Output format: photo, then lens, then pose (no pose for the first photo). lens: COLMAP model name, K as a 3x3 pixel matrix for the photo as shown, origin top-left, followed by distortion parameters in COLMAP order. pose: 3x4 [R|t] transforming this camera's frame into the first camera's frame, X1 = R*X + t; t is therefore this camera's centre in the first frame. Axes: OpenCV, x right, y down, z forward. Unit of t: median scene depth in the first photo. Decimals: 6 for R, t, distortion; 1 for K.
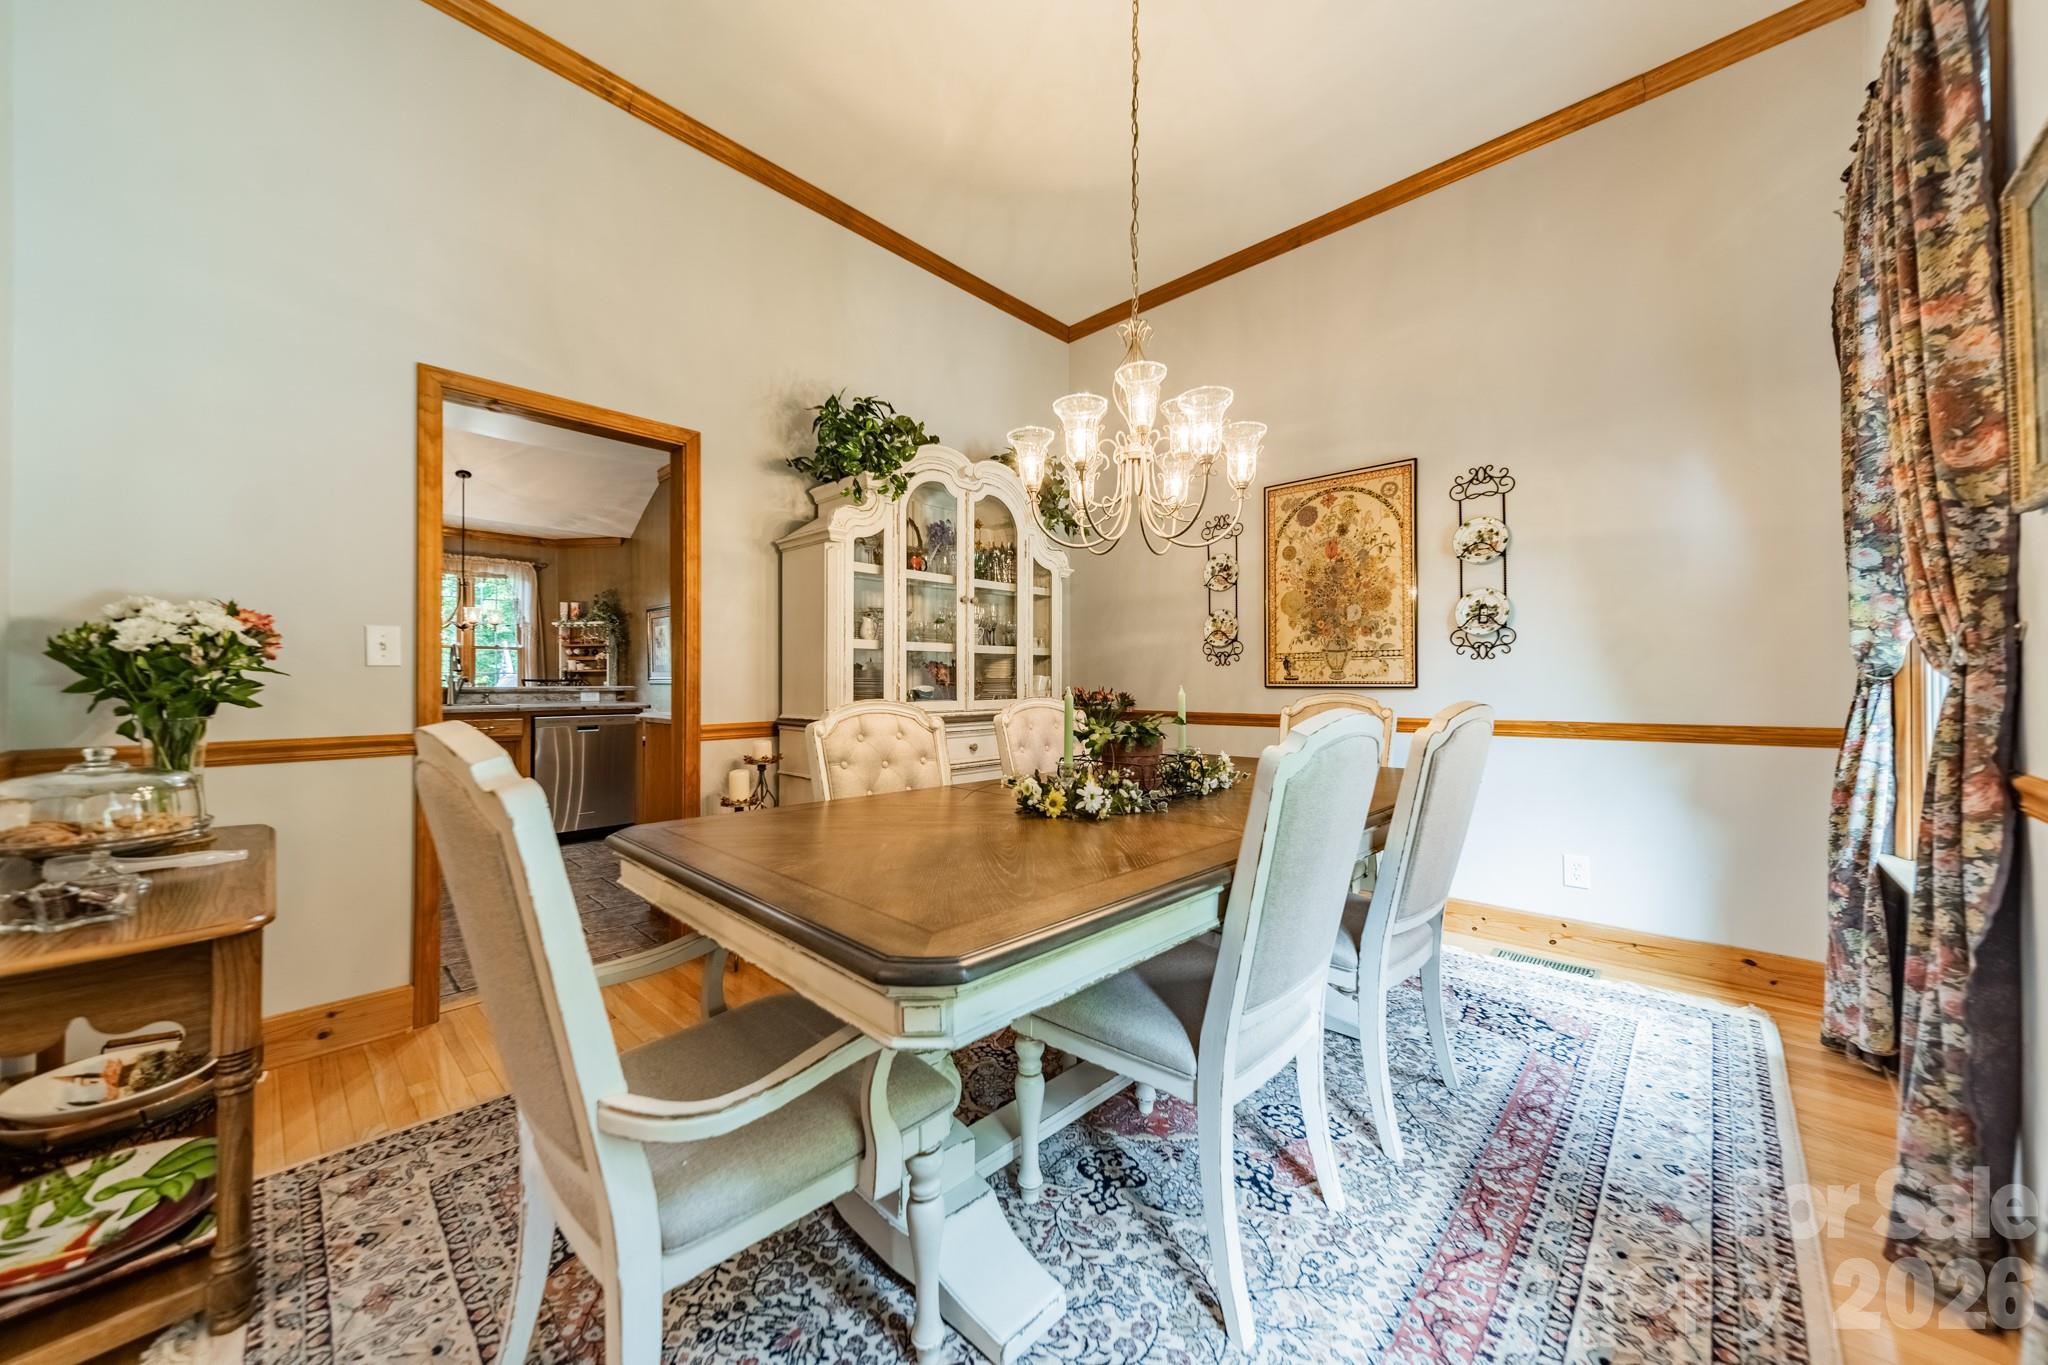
lens RADIAL K [[724.4, 0, 1029.1], [0, 724.4, 674.2], [0, 0, 1]] dist [0.001427, 0.000061]
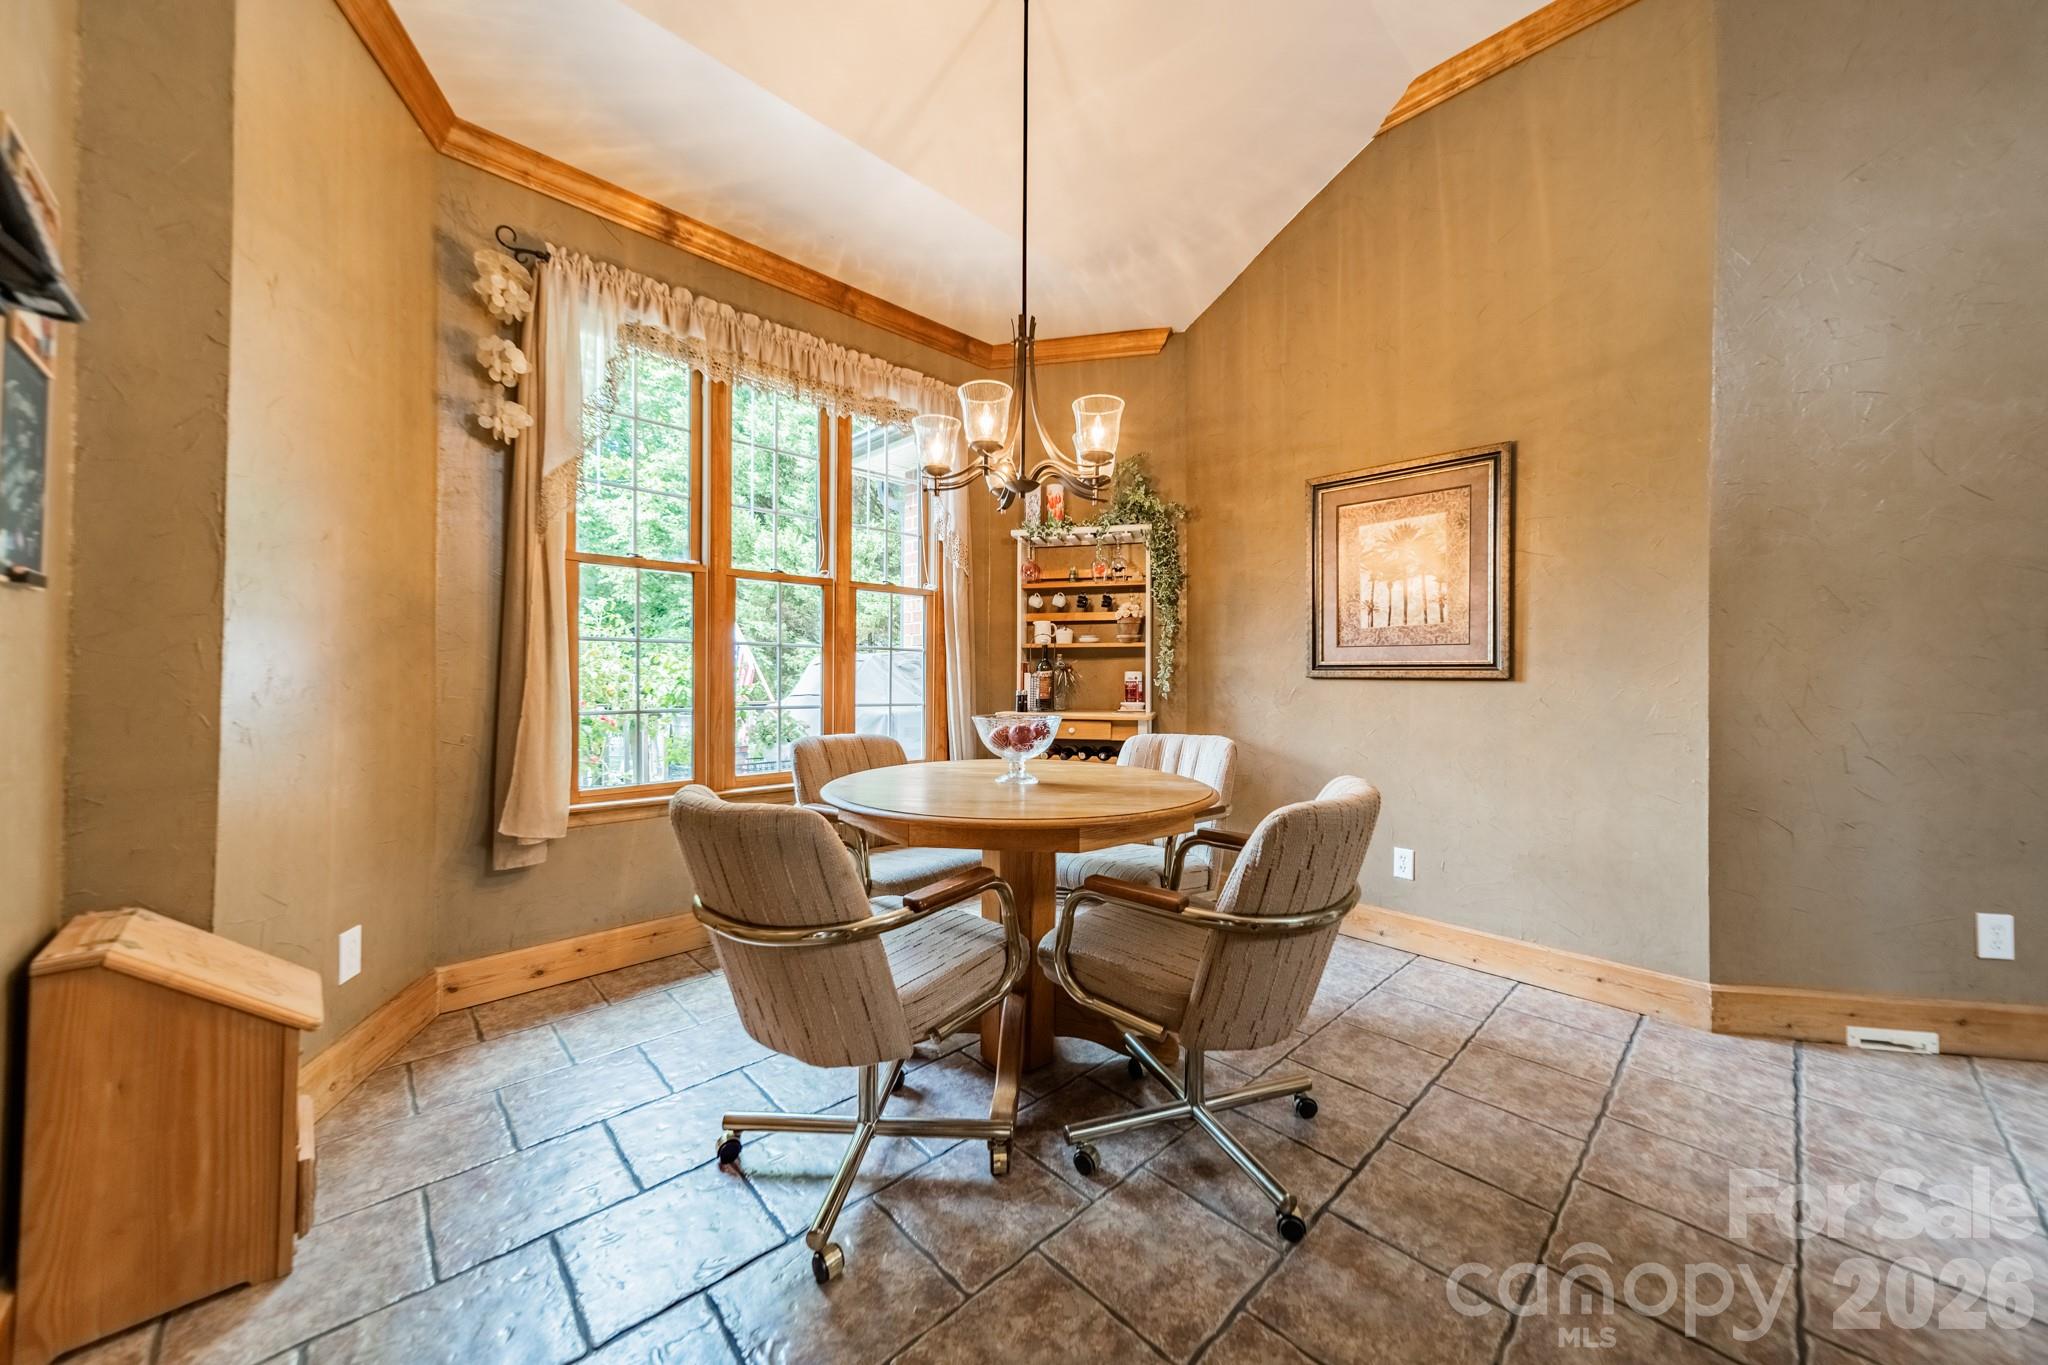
lens RADIAL K [[724.4, 0, 1029.1], [0, 724.4, 674.2], [0, 0, 1]] dist [0.001427, 0.000061]
pose [[0.998929, 0.000547, -0.046271, -0.624849], [-0.000172, 0.999967, 0.008112, 0.008620], [0.046274, -0.008095, 0.998896, 0.577632]]
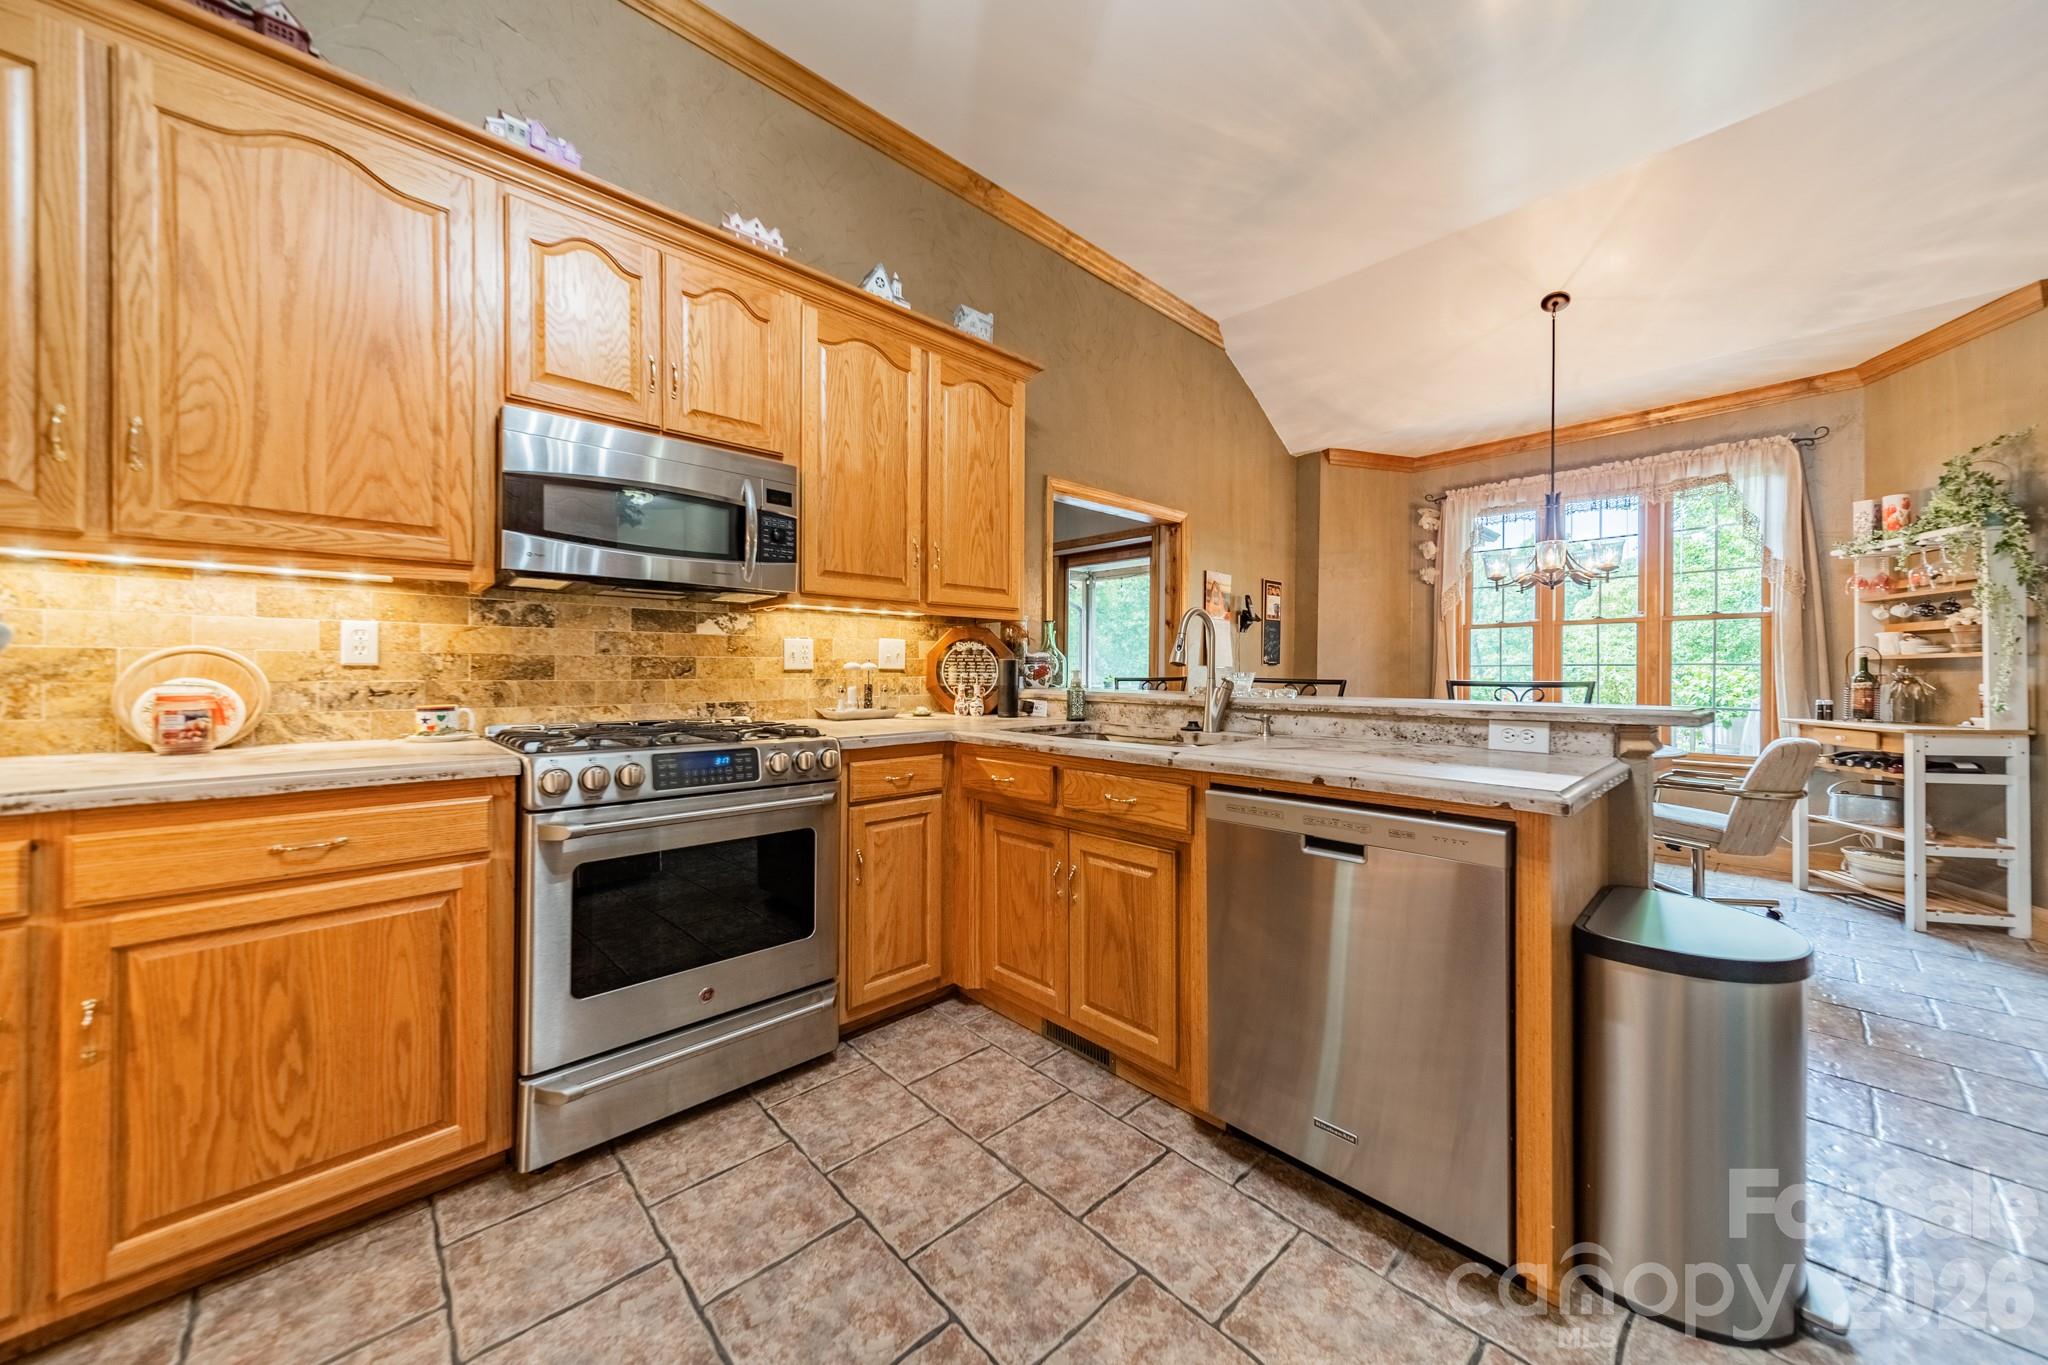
lens RADIAL K [[724.4, 0, 1029.1], [0, 724.4, 674.2], [0, 0, 1]] dist [0.001427, 0.000061]
pose [[-0.068457, 0.001693, -0.997653, -0.171826], [0.008061, 0.999967, 0.001144, 0.000746], [0.997621, -0.007963, -0.068469, 0.528334]]
